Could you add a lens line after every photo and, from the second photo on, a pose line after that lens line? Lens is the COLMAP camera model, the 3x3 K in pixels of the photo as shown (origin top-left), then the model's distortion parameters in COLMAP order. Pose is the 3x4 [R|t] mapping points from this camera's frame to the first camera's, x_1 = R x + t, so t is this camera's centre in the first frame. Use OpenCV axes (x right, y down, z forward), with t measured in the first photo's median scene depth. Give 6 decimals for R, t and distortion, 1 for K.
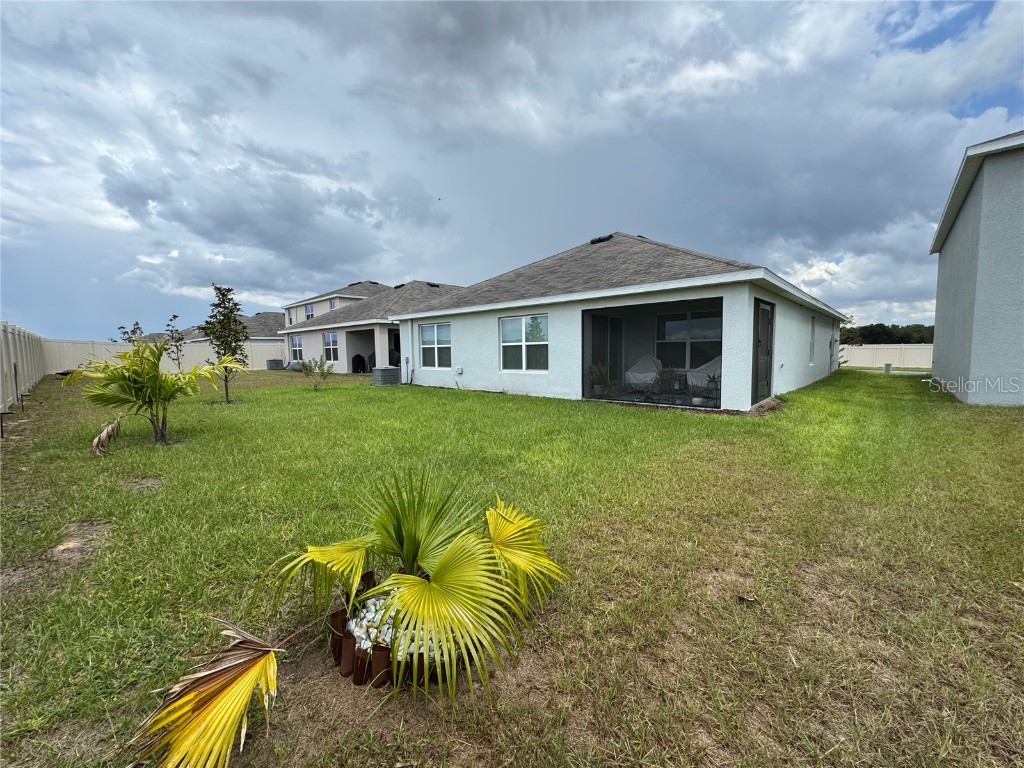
lens RADIAL K [[408.0, 0, 505.4], [0, 408.0, 375.9], [0, 0, 1]] dist [-0.010123, 0.000052]
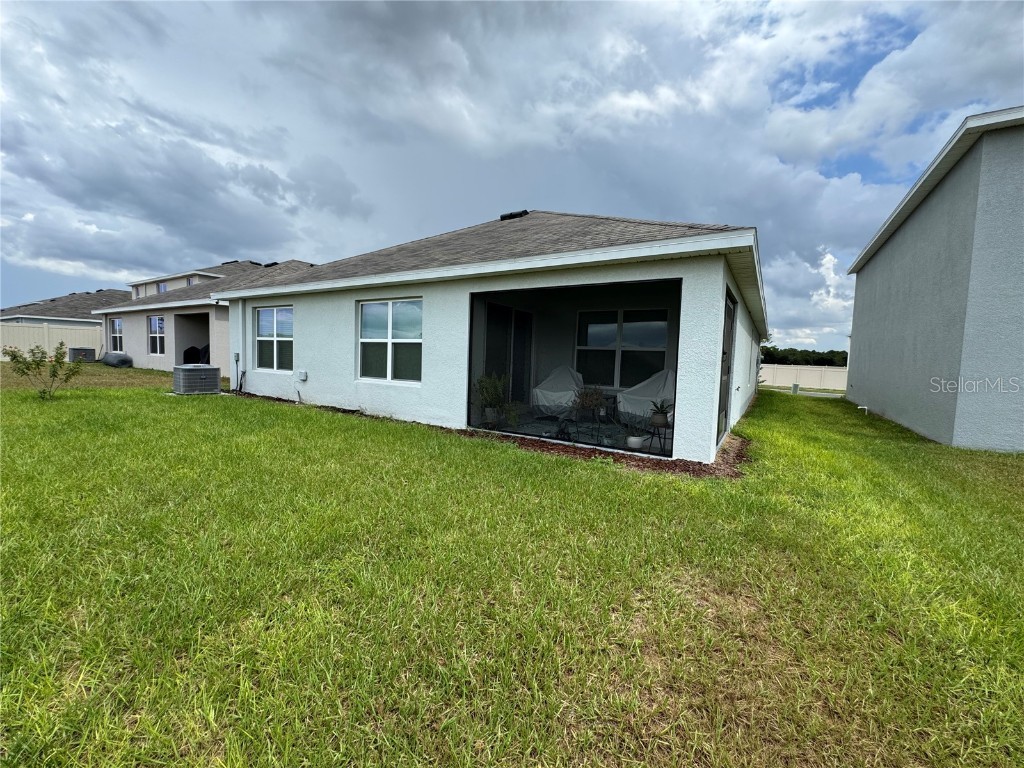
lens RADIAL K [[408.0, 0, 505.4], [0, 408.0, 375.9], [0, 0, 1]] dist [-0.010123, 0.000052]
pose [[0.982302, 0.039712, 0.183046, 0.037662], [-0.037585, 0.999180, -0.015079, -0.006052], [-0.183495, 0.007932, 0.982989, 0.102124]]
